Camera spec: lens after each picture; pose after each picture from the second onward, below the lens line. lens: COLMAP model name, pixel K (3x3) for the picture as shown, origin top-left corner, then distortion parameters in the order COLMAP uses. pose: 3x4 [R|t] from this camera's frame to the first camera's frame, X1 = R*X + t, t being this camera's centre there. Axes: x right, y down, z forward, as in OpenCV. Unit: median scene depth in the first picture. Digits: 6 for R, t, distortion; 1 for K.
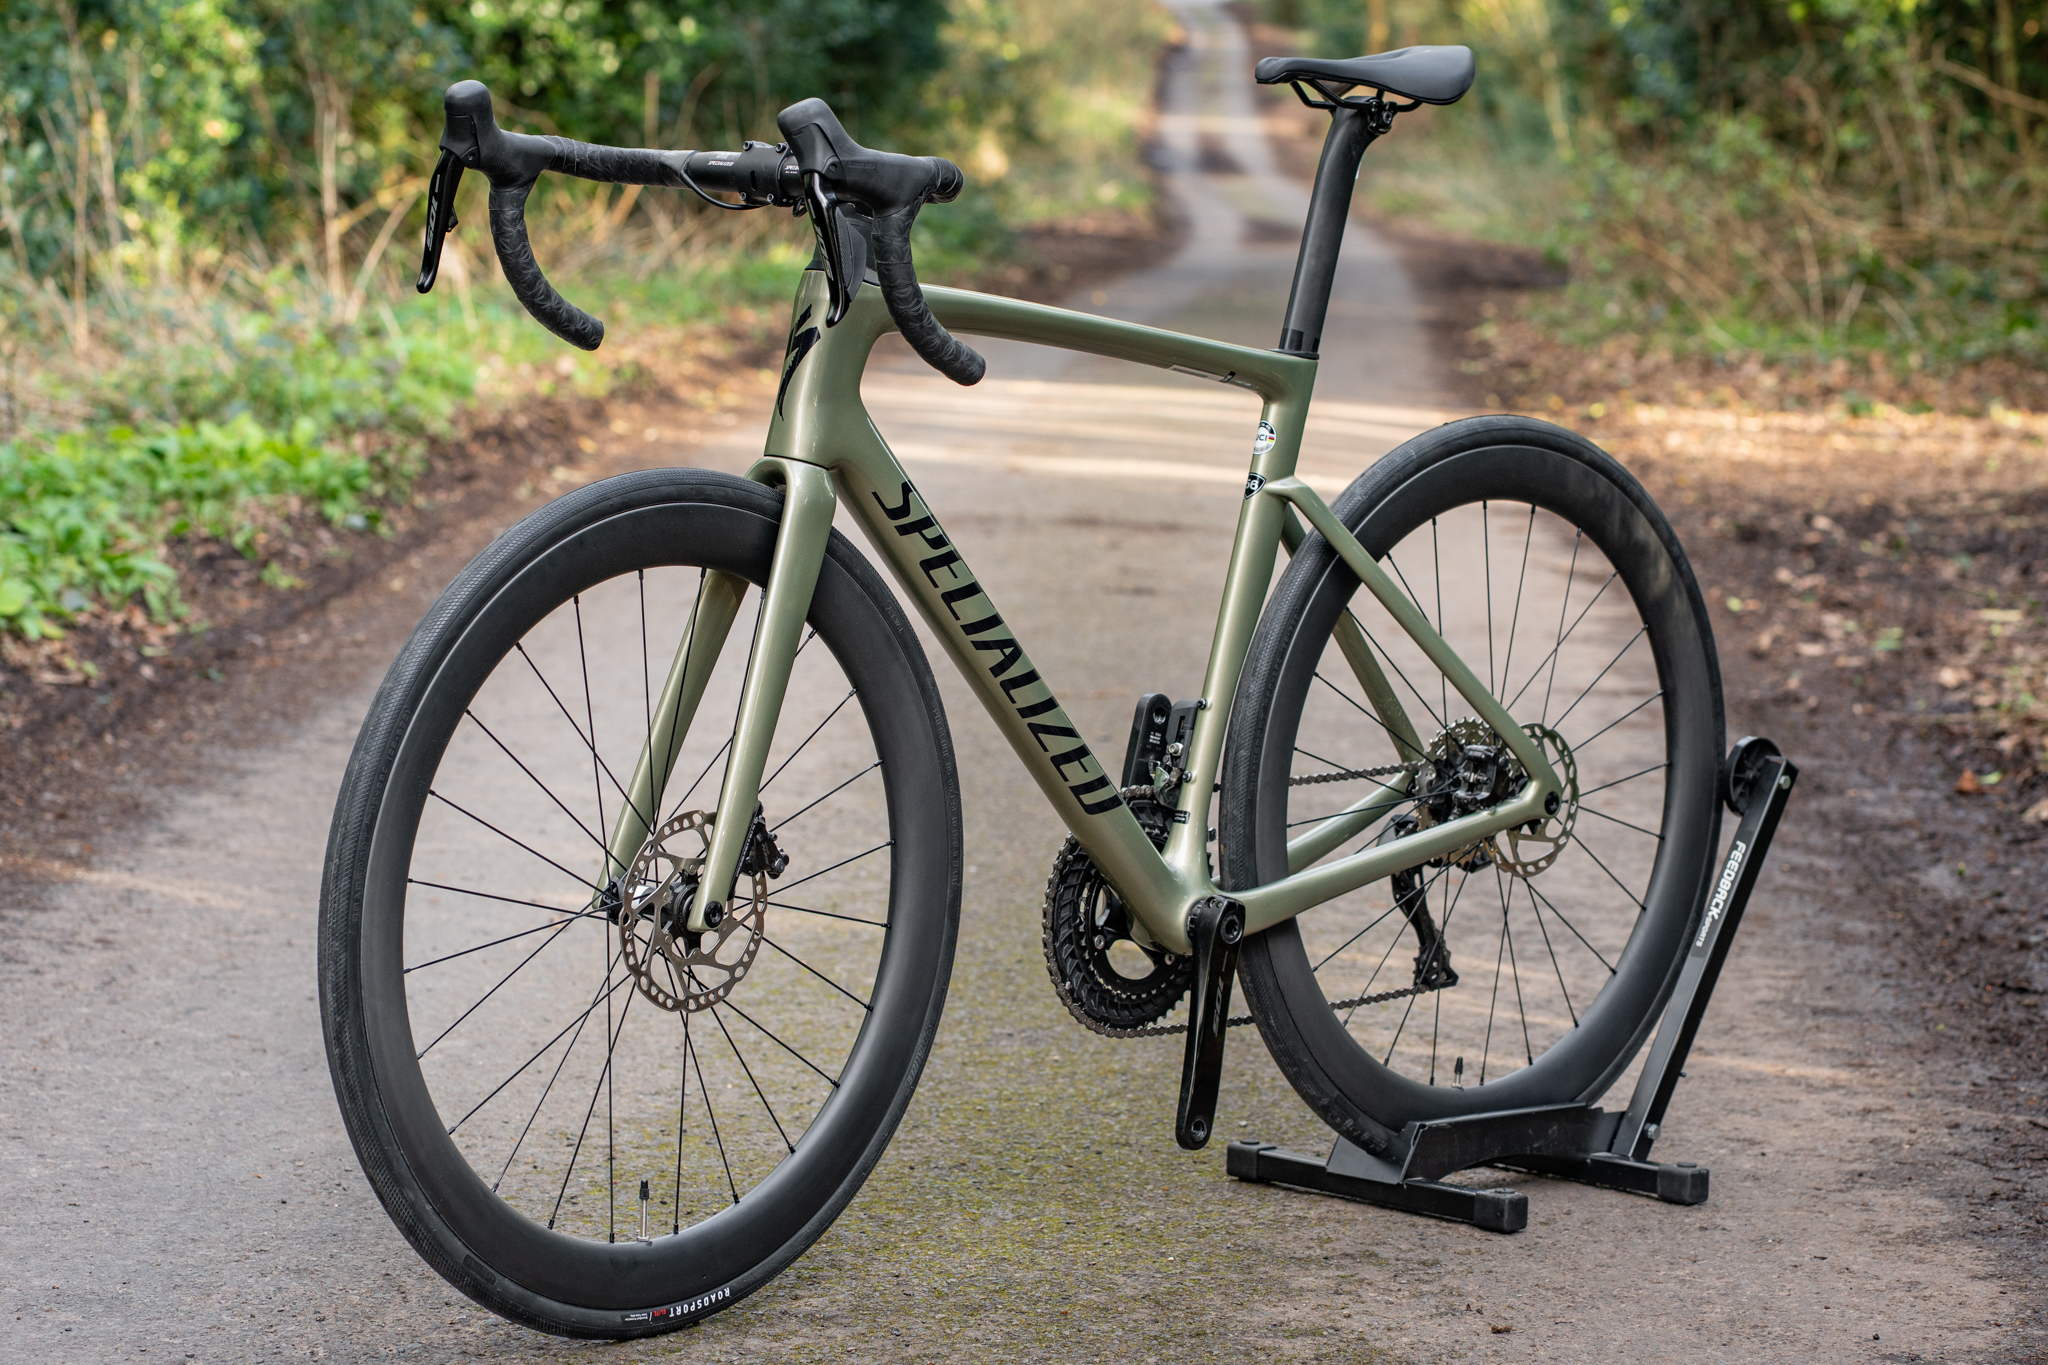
lens RADIAL K [[6213.3, 0, 1024.0], [0, 6213.3, 682.5], [0, 0, 1]] dist [0.023313, -1.331498]
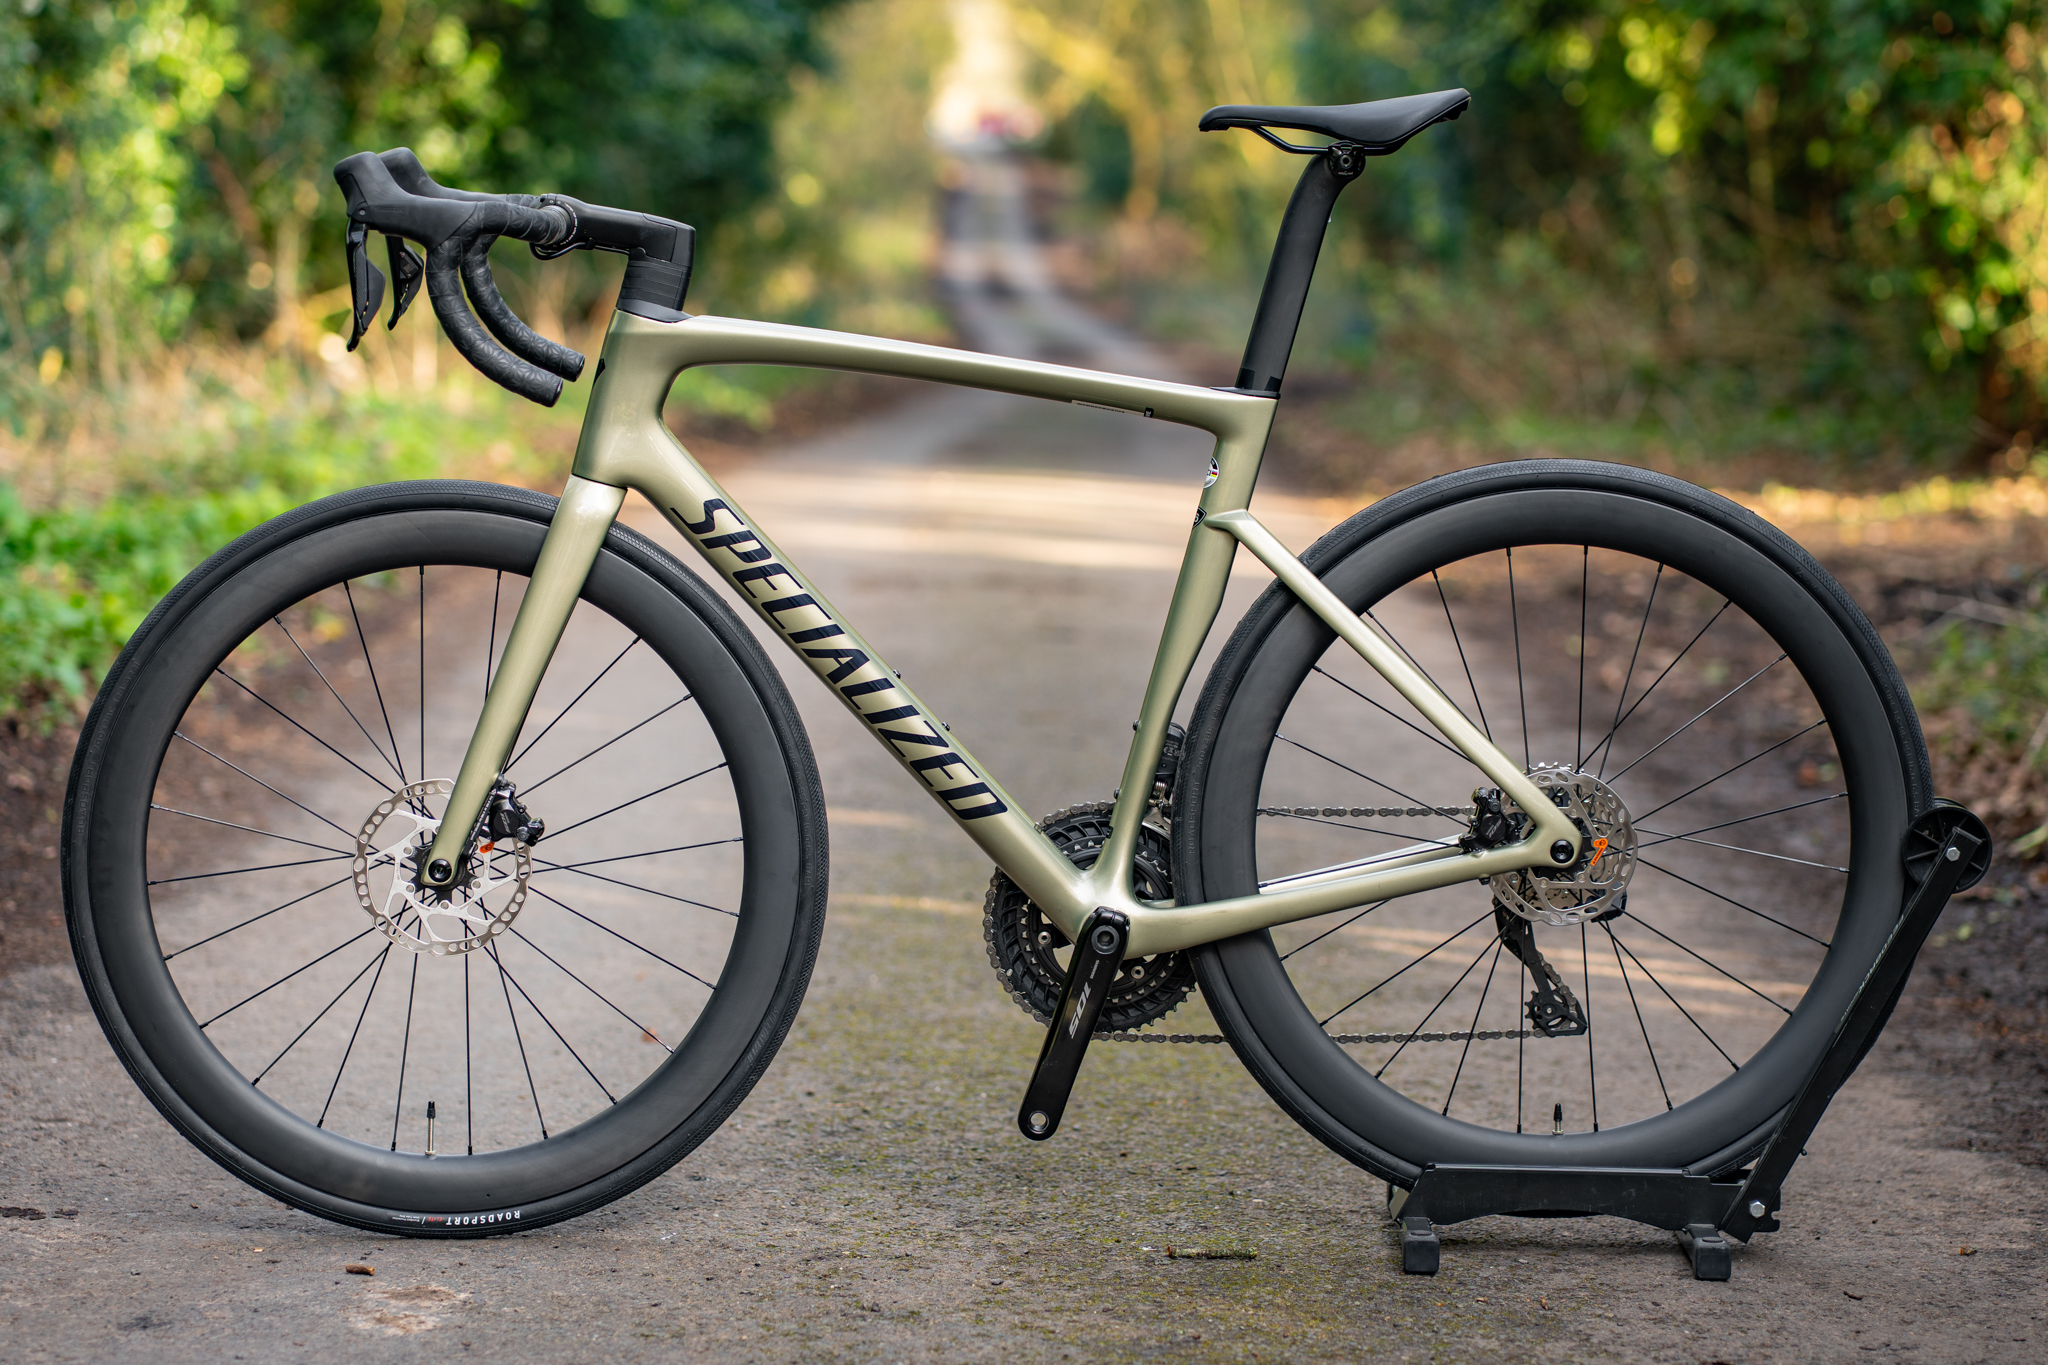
lens RADIAL K [[5794.8, 0, 1024.0], [0, 5794.8, 682.5], [0, 0, 1]] dist [0.032638, -1.196728]
pose [[0.999304, -0.001140, 0.037299, -0.035575], [0.001754, 0.999863, -0.016444, 0.014610], [-0.037275, 0.016498, 0.999169, -0.094690]]
